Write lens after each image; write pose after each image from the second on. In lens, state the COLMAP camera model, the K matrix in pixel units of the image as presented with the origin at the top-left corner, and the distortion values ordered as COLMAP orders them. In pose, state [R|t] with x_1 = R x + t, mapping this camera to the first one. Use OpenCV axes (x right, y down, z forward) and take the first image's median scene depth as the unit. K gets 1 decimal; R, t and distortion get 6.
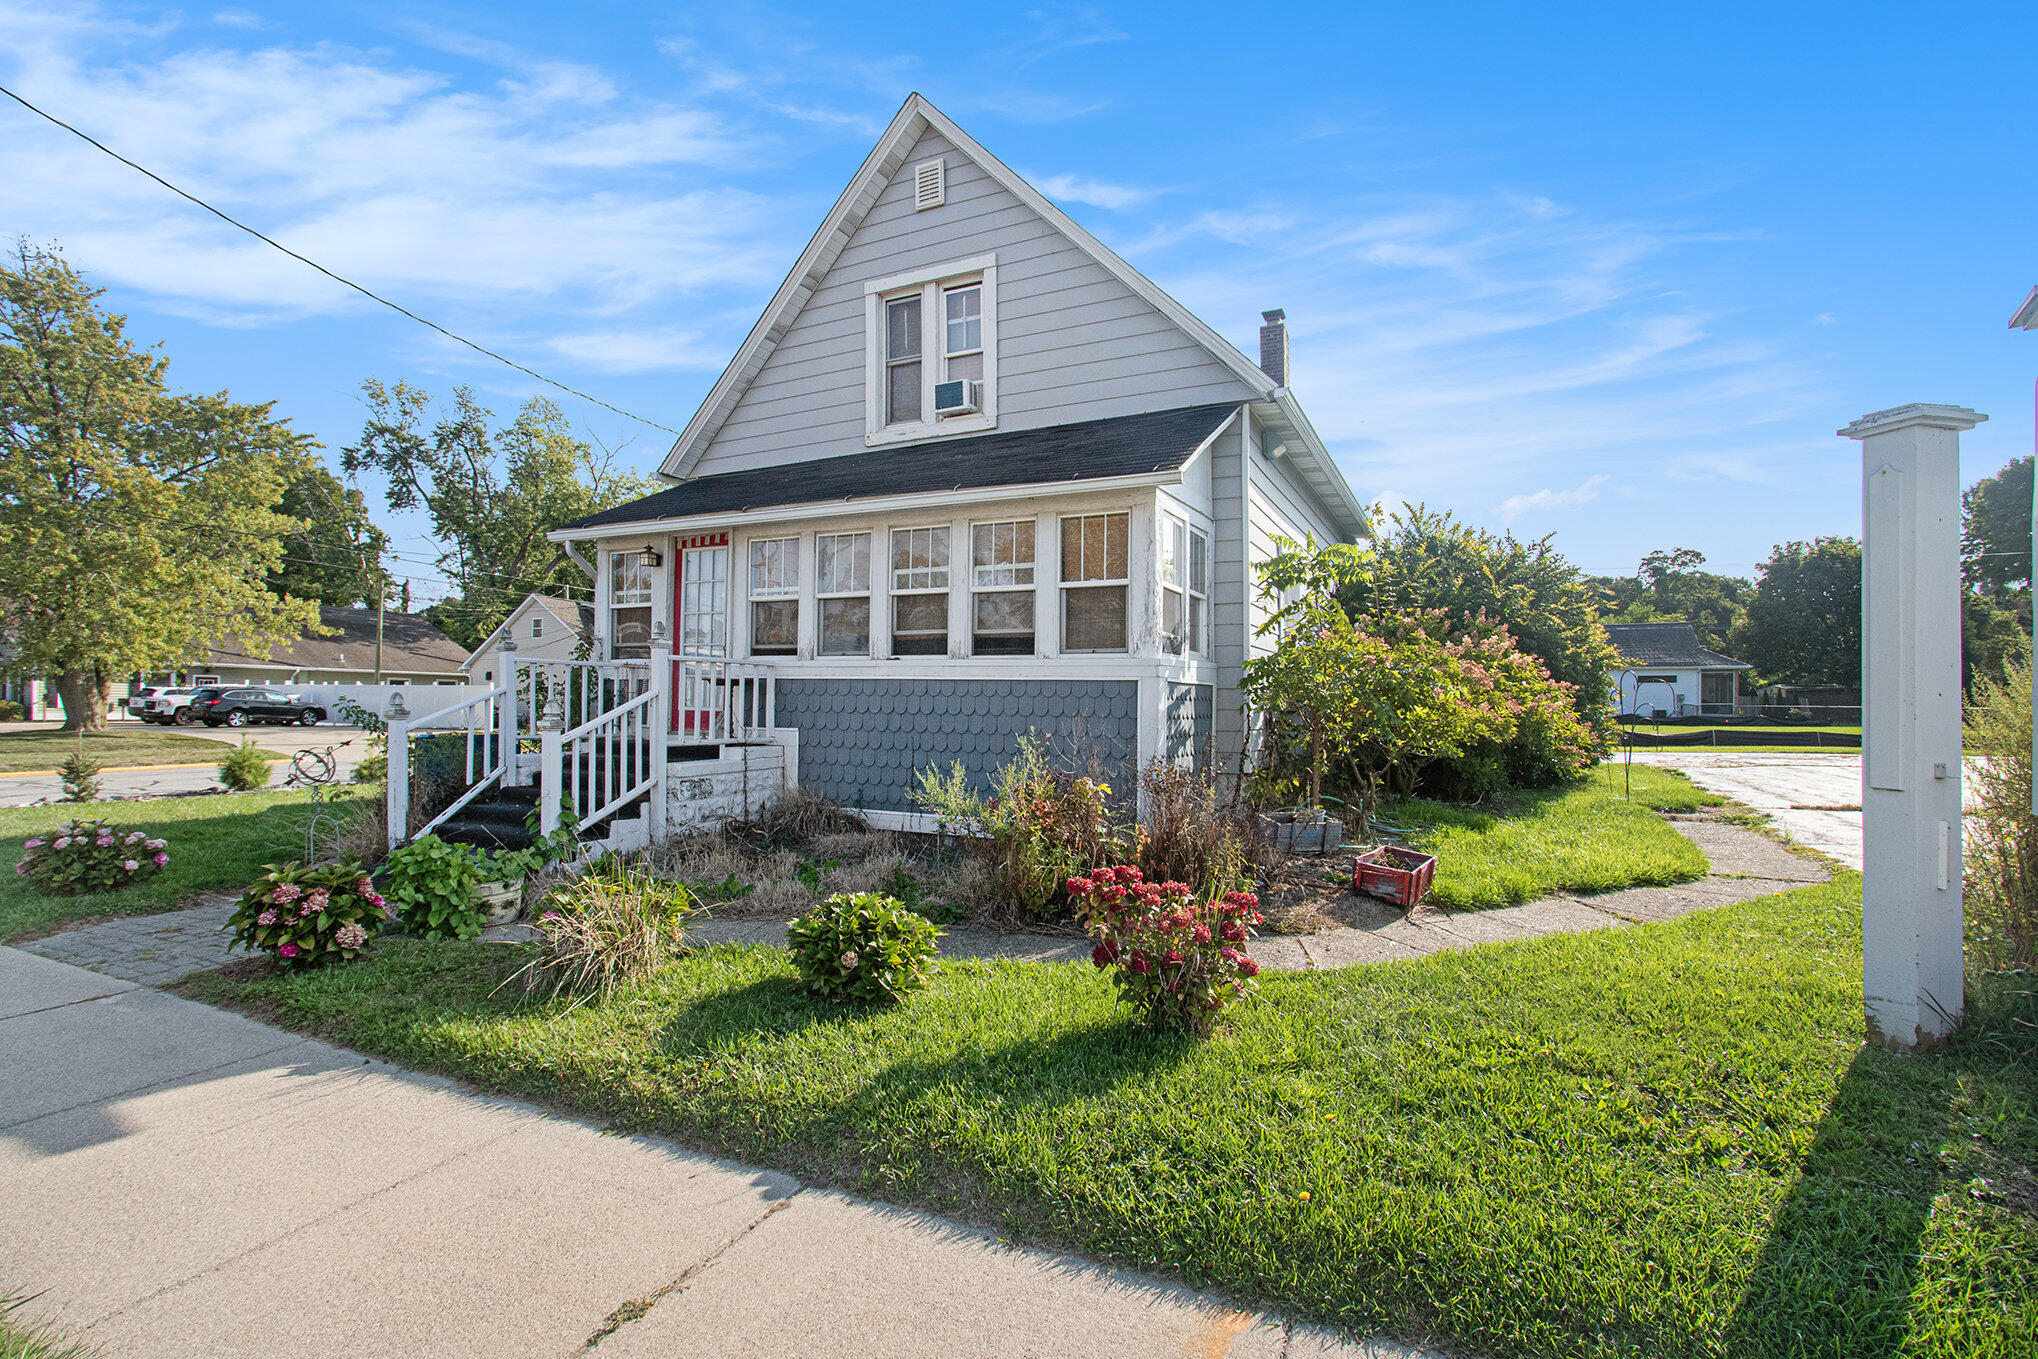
lens RADIAL K [[951.6, 0, 1006.5], [0, 951.6, 685.2], [0, 0, 1]] dist [-0.015204, 0.002694]
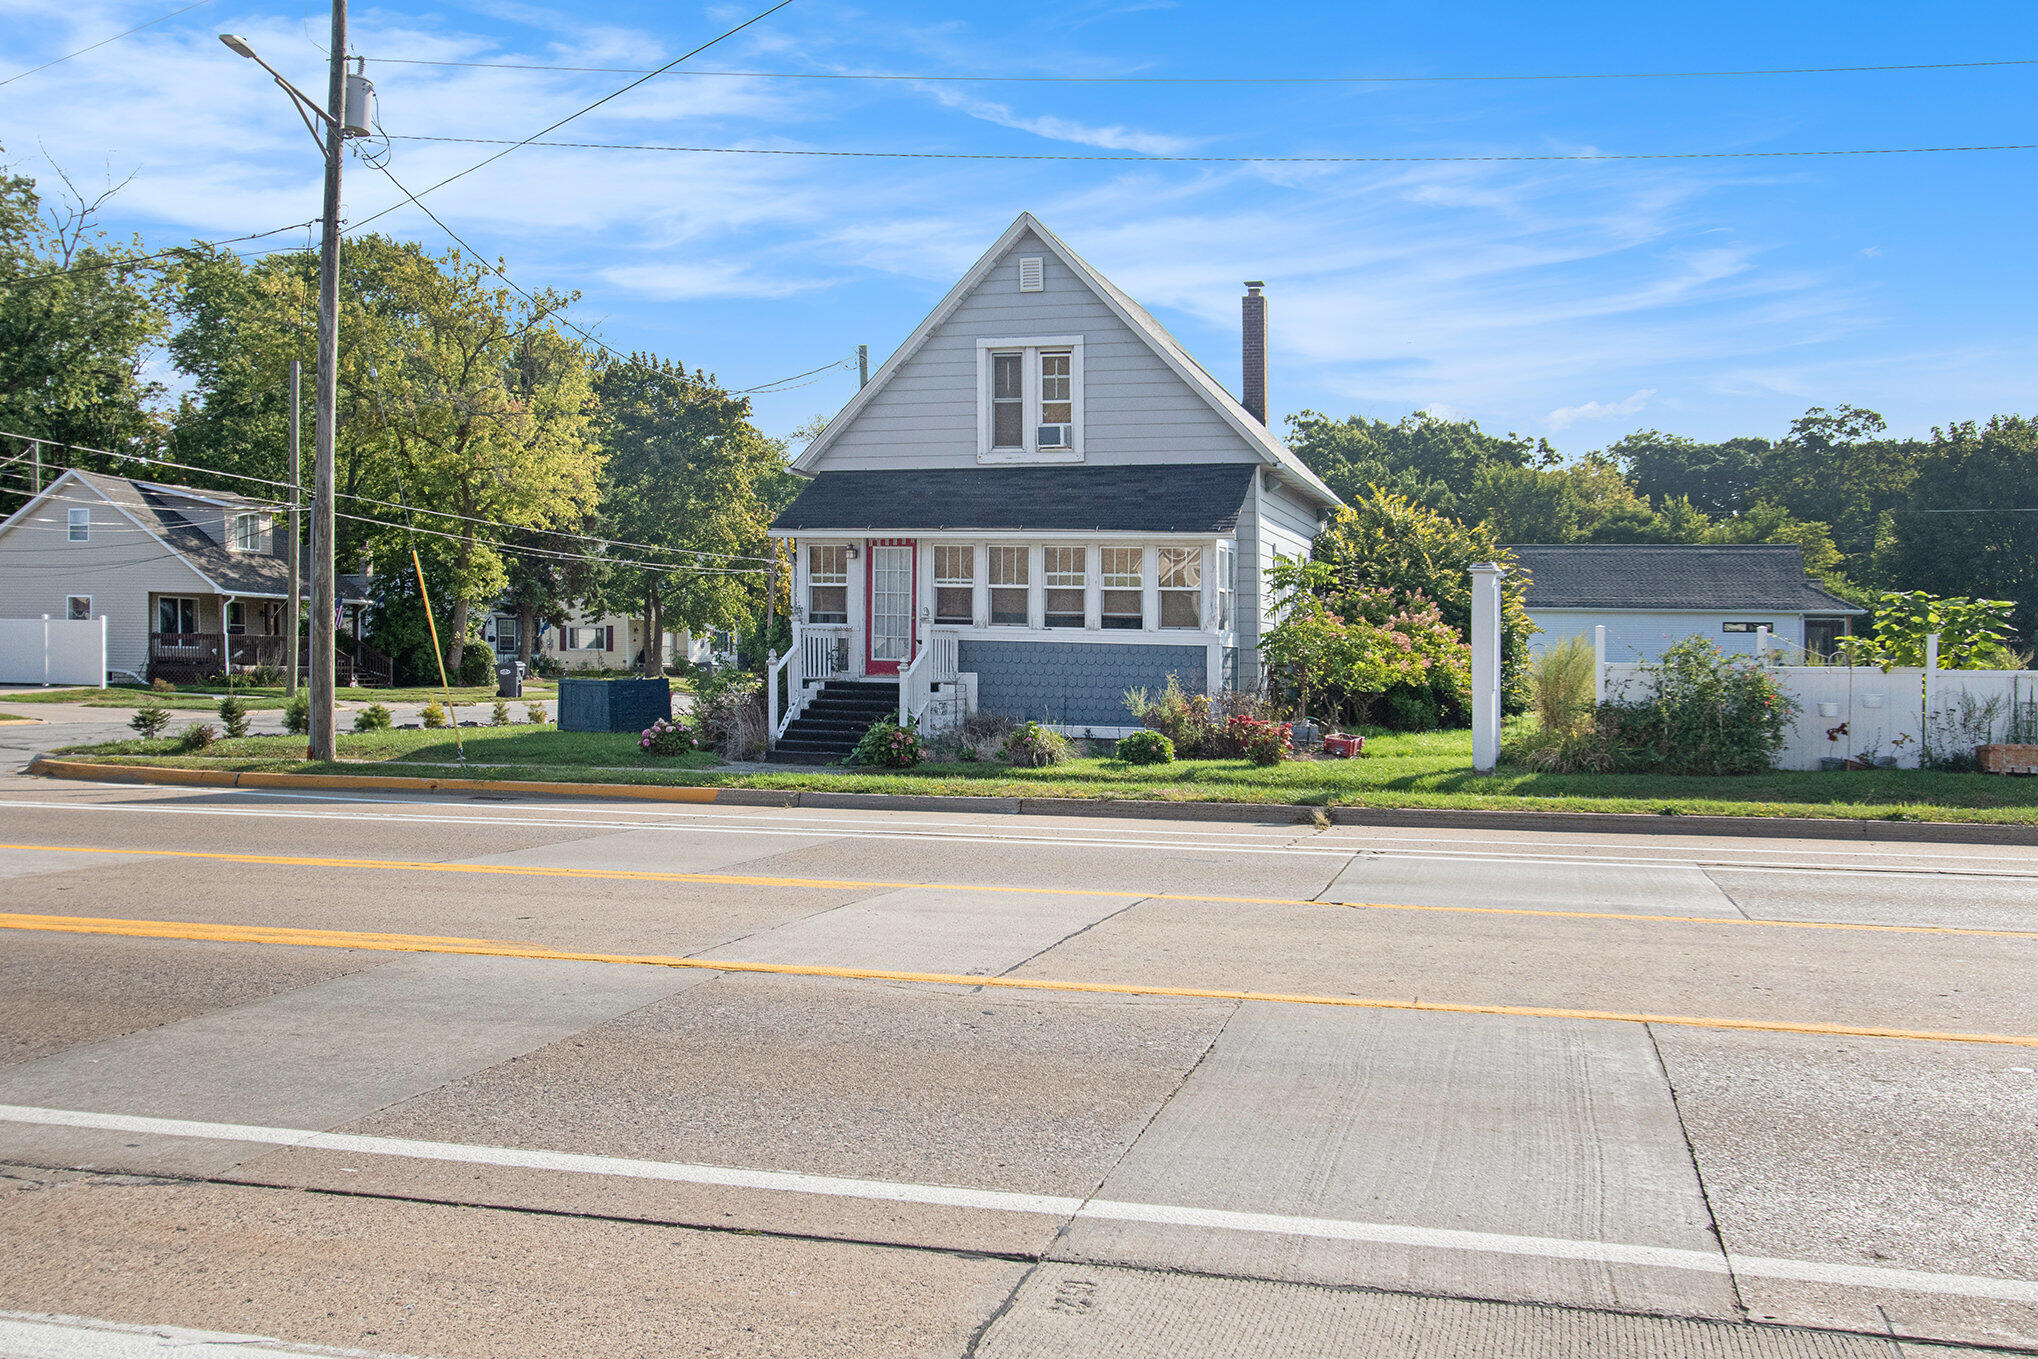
lens RADIAL K [[2064.4, 0, 984.6], [0, 2064.4, 664.3], [0, 0, 1]] dist [0.027637, 0.000000]
pose [[0.982929, 0.007571, 0.183830, -0.717075], [-0.012215, 0.999634, 0.024147, -0.043035], [-0.183580, -0.025981, 0.982661, -1.986767]]
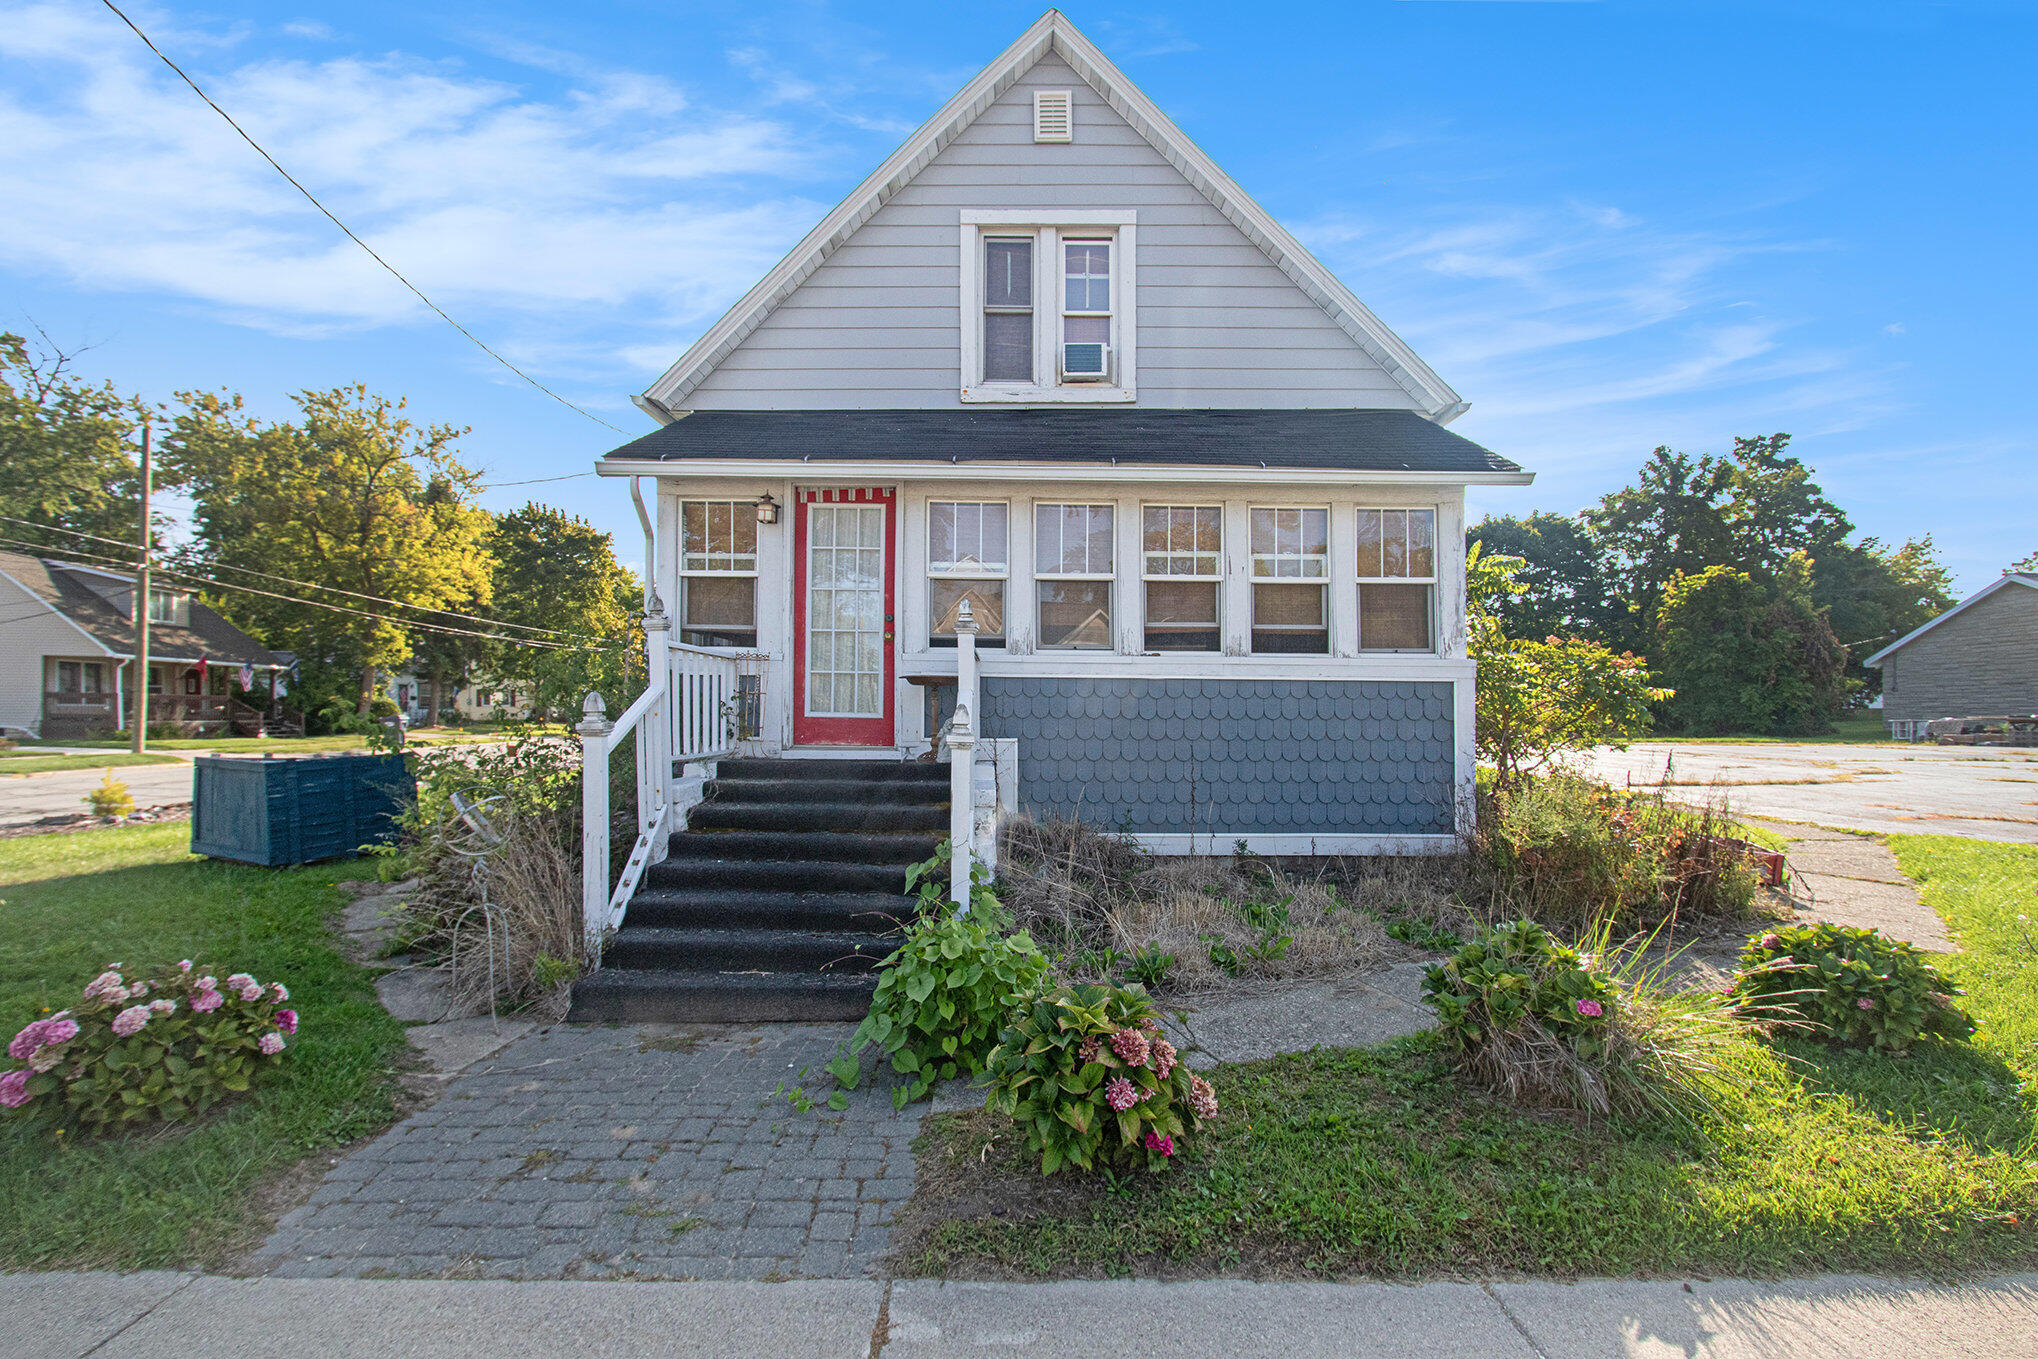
lens RADIAL K [[951.6, 0, 1002.3], [0, 951.6, 671.0], [0, 0, 1]] dist [-0.015204, 0.002694]
pose [[0.898403, 0.016221, 0.438872, -0.514490], [-0.008588, 0.999775, -0.019372, 0.003669], [-0.439087, 0.013635, 0.898341, 0.246300]]
